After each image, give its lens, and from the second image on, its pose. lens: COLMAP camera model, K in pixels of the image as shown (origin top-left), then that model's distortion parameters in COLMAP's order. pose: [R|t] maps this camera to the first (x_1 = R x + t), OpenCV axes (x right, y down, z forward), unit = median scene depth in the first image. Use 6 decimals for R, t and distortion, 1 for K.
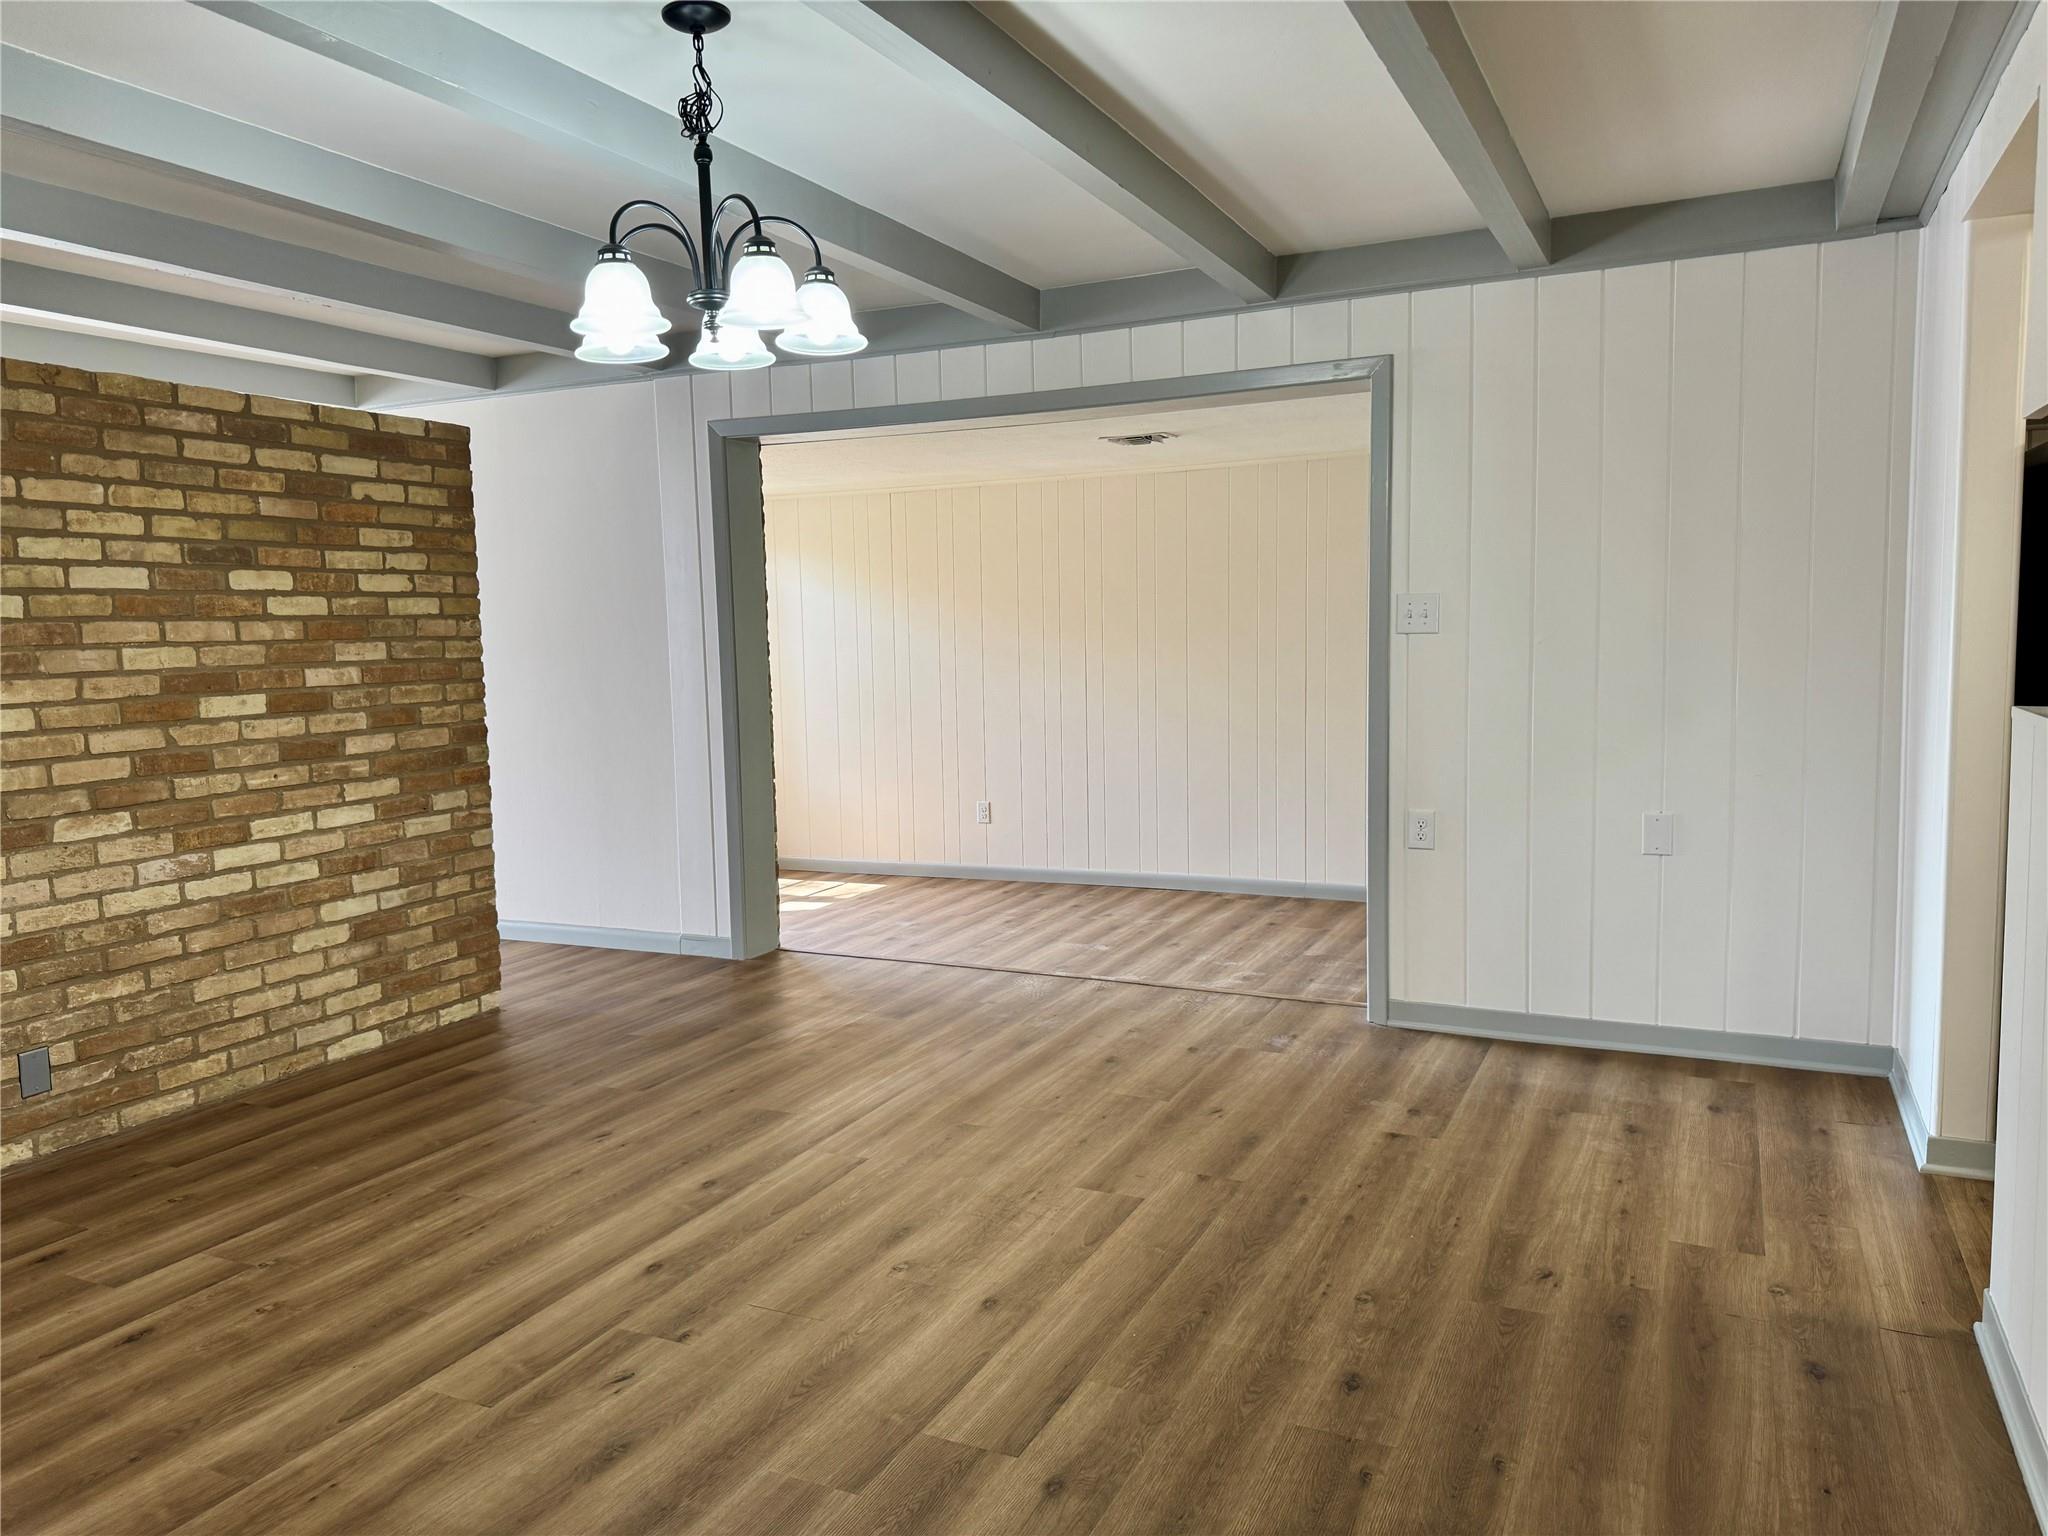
lens RADIAL K [[1445.1, 0, 999.1], [0, 1445.1, 775.0], [0, 0, 1]] dist [0.043100, -0.044266]
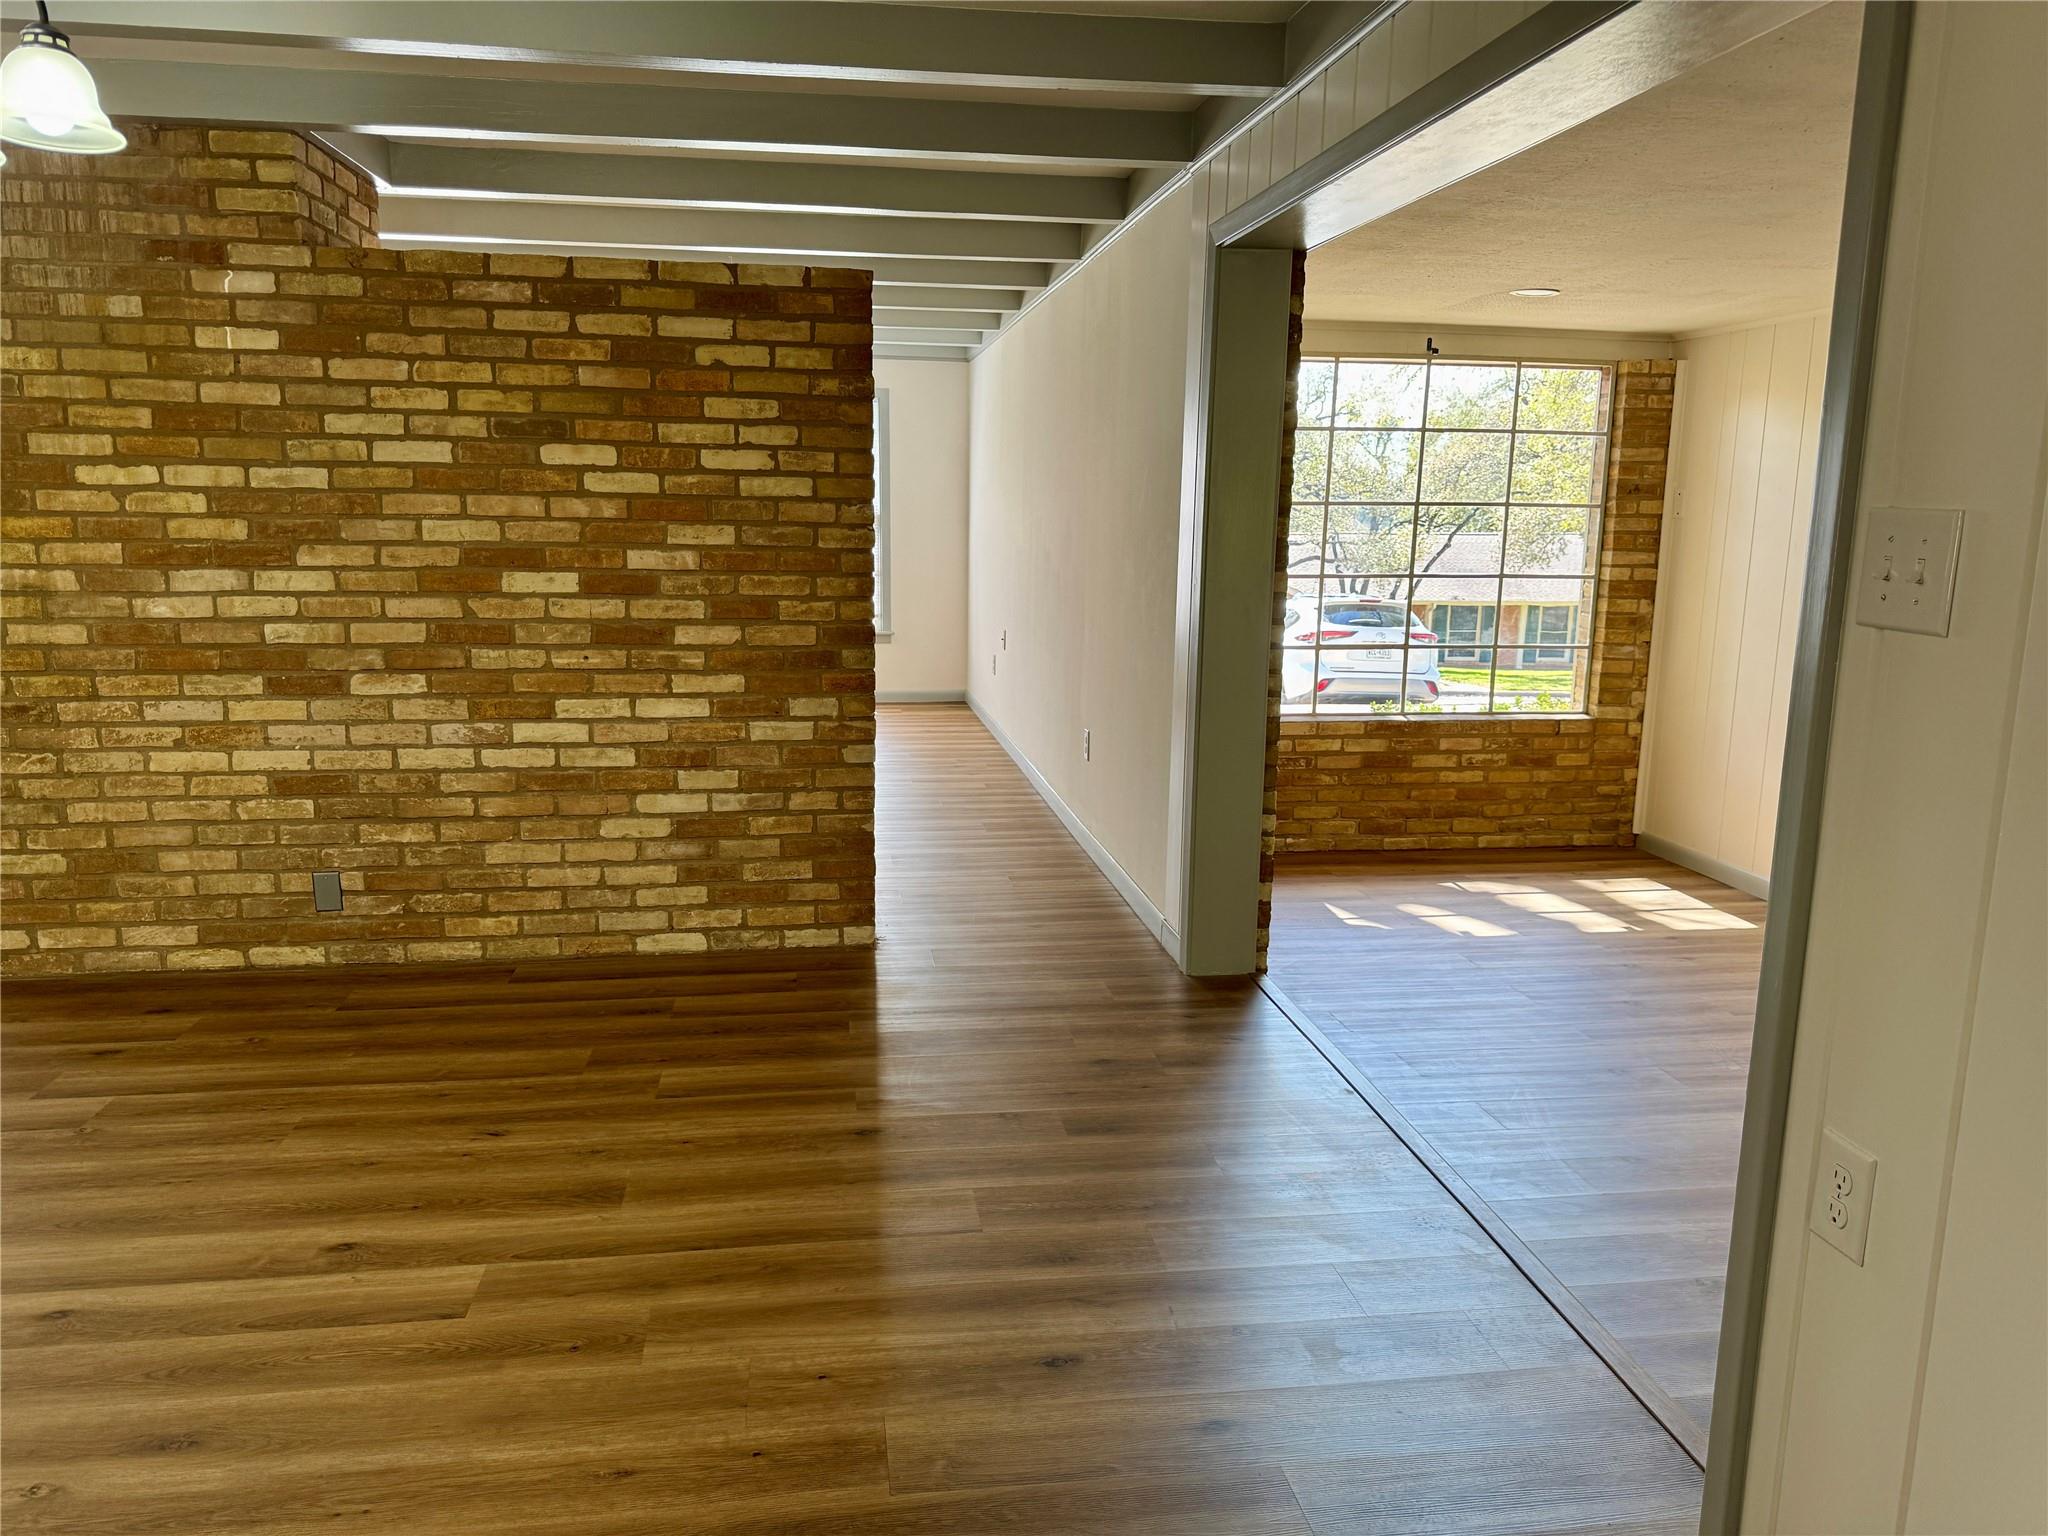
lens RADIAL K [[1416.7, 0, 1024.0], [0, 1416.7, 768.0], [0, 0, 1]] dist [0.190808, -0.409927]
pose [[0.573424, 0.178942, -0.799478, 0.470542], [-0.111151, 0.983825, 0.140480, -0.096645], [0.811683, 0.008308, 0.584039, 0.682296]]
